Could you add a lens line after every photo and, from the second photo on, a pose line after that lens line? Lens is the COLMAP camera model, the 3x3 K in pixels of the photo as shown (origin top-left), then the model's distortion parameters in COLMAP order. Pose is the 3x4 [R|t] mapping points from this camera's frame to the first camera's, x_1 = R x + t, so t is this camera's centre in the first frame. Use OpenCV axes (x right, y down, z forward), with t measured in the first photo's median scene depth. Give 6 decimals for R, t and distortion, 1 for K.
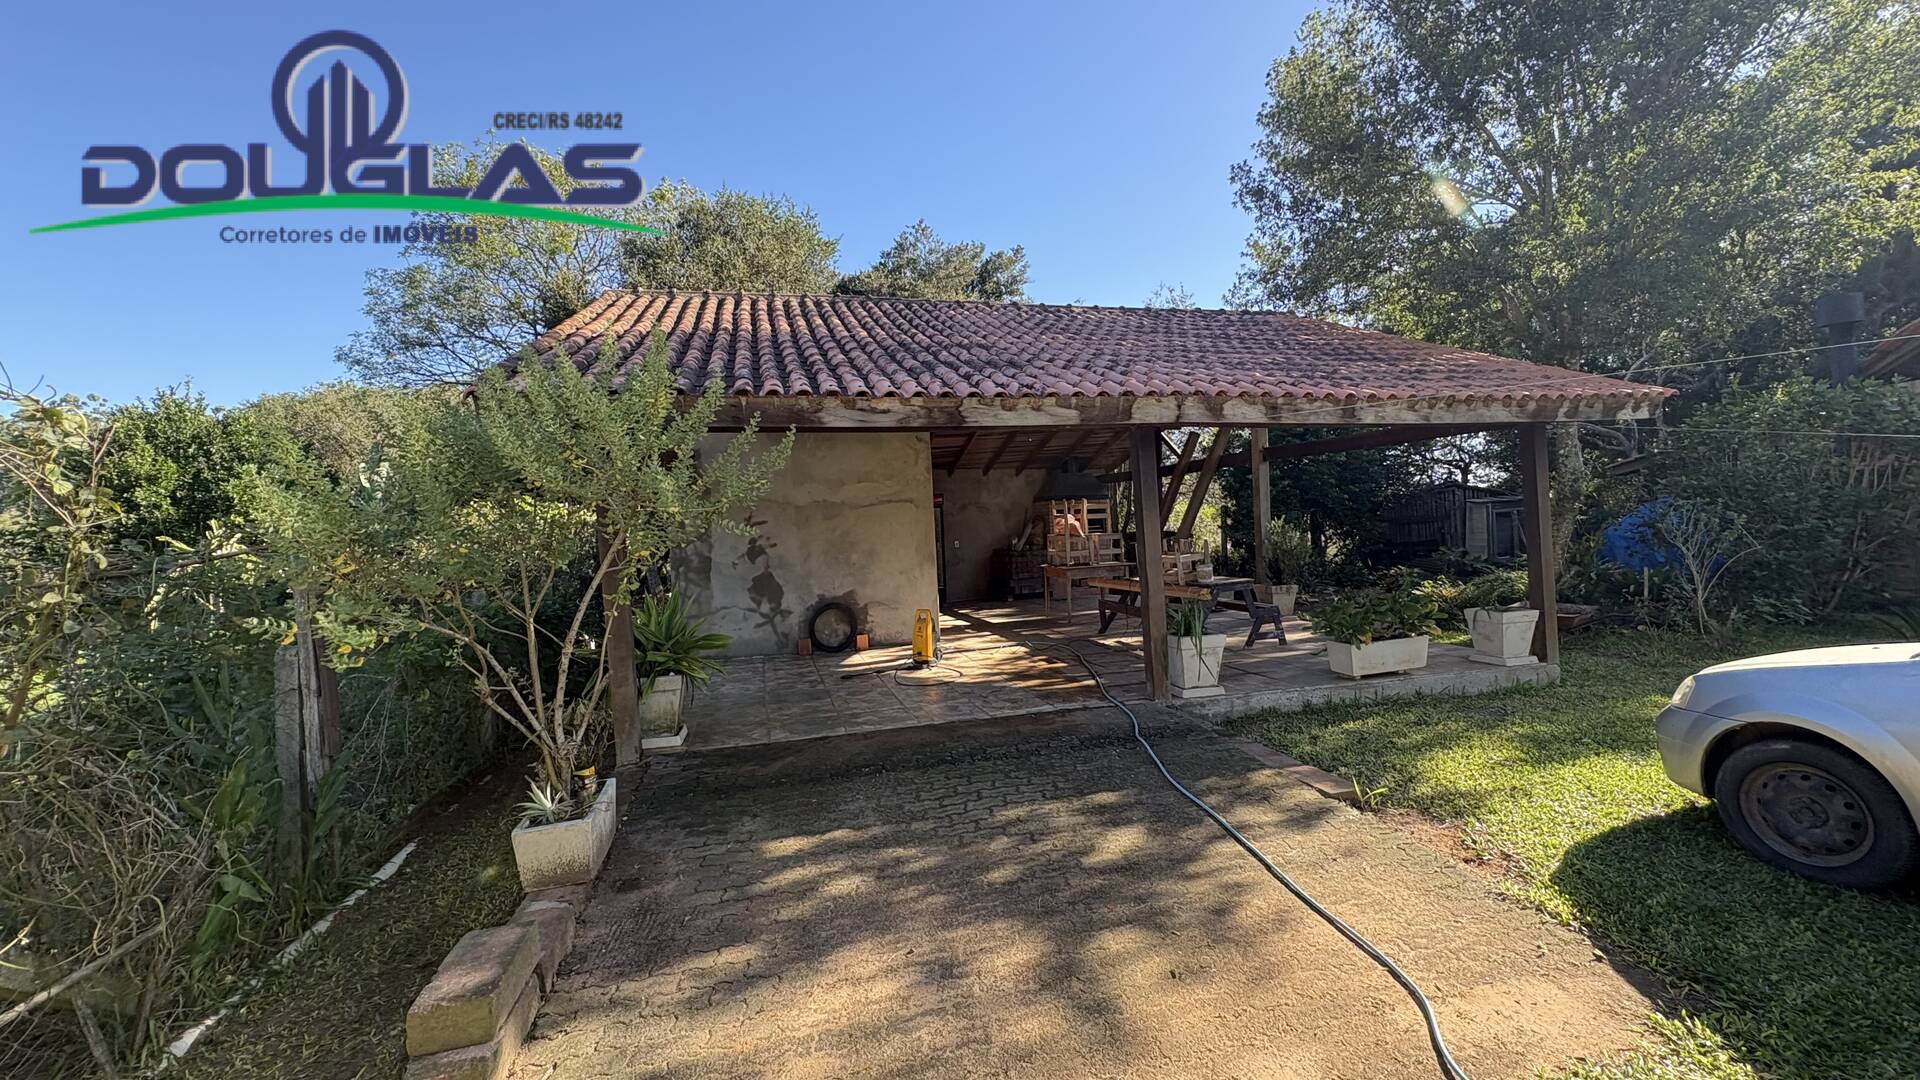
lens RADIAL K [[765.6, 0, 957.3], [0, 765.6, 542.0], [0, 0, 1]] dist [-0.000152, 0.000862]
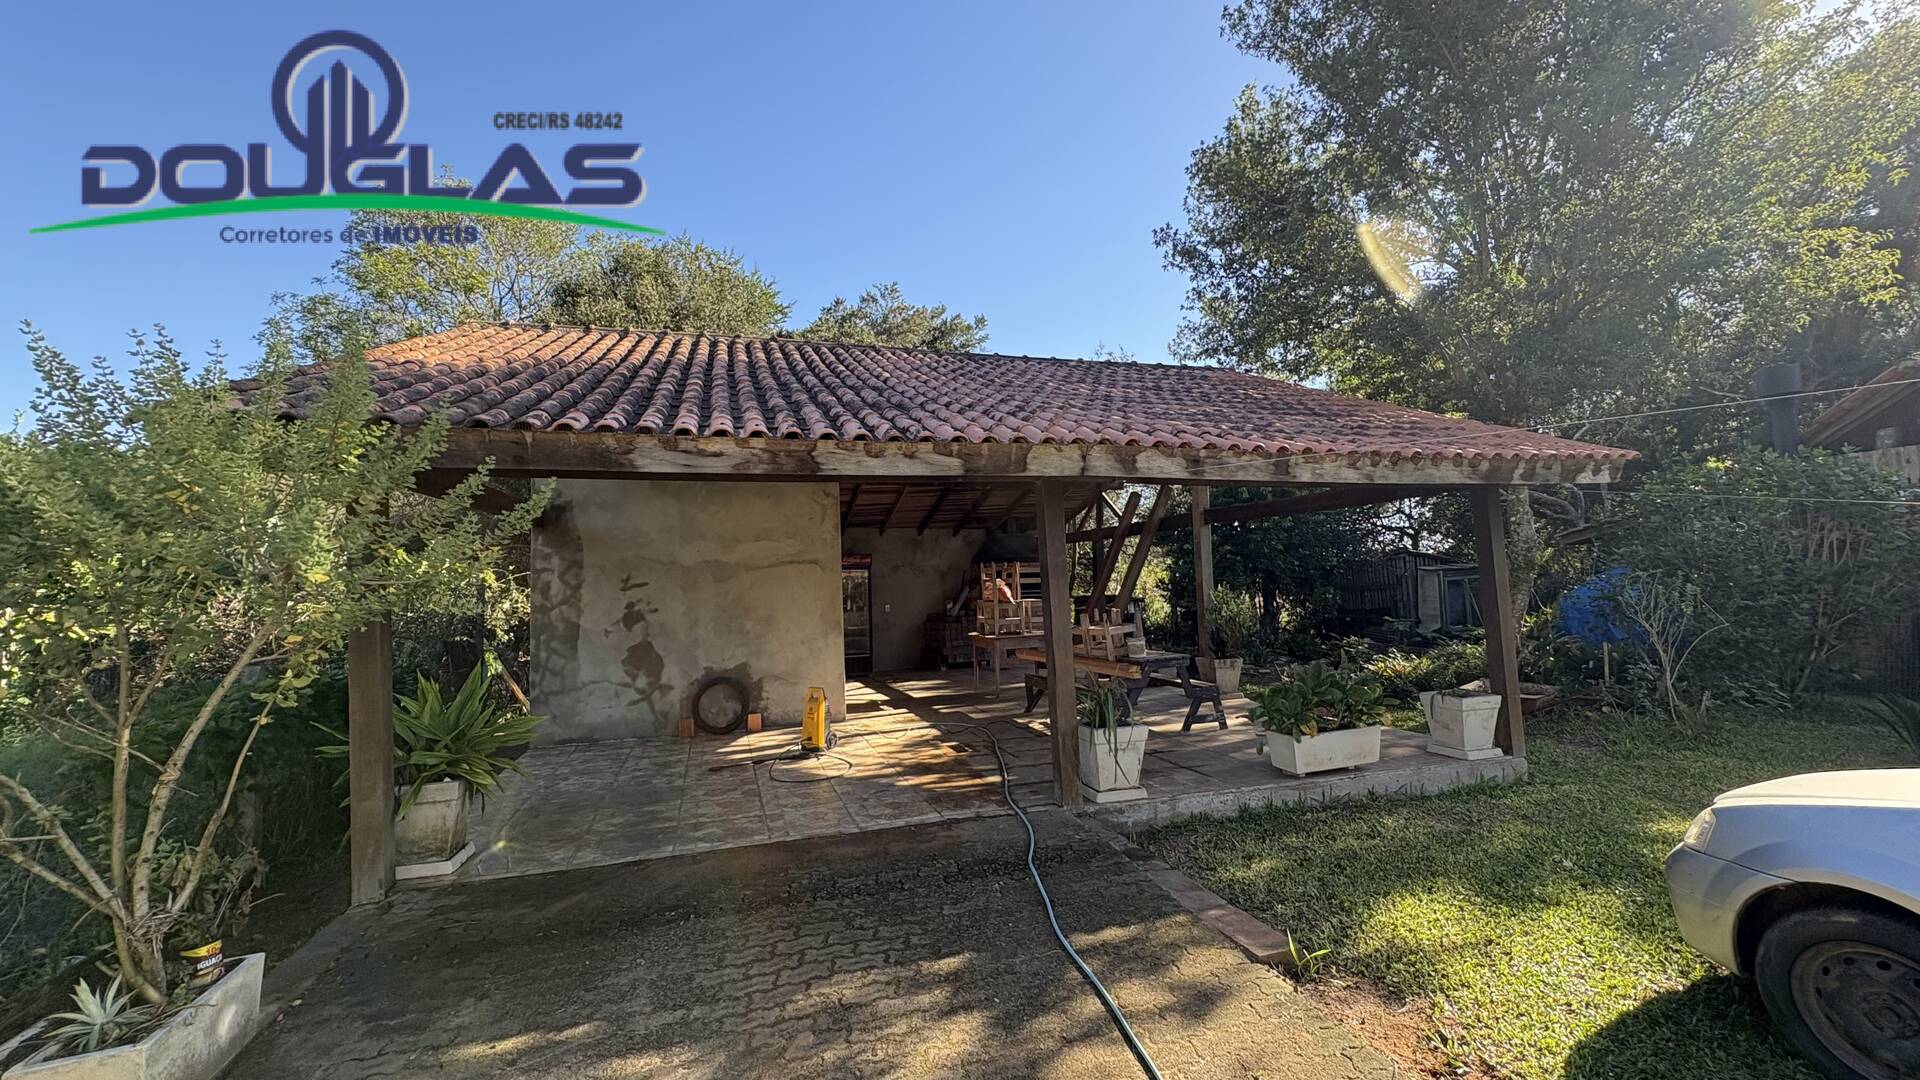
lens RADIAL K [[765.6, 0, 960.8], [0, 765.6, 537.6], [0, 0, 1]] dist [-0.000152, 0.000862]
pose [[0.998749, 0.014389, 0.047886, 0.095042], [-0.010357, 0.996462, -0.083409, -0.013054], [-0.048917, 0.082808, 0.995364, 0.140522]]
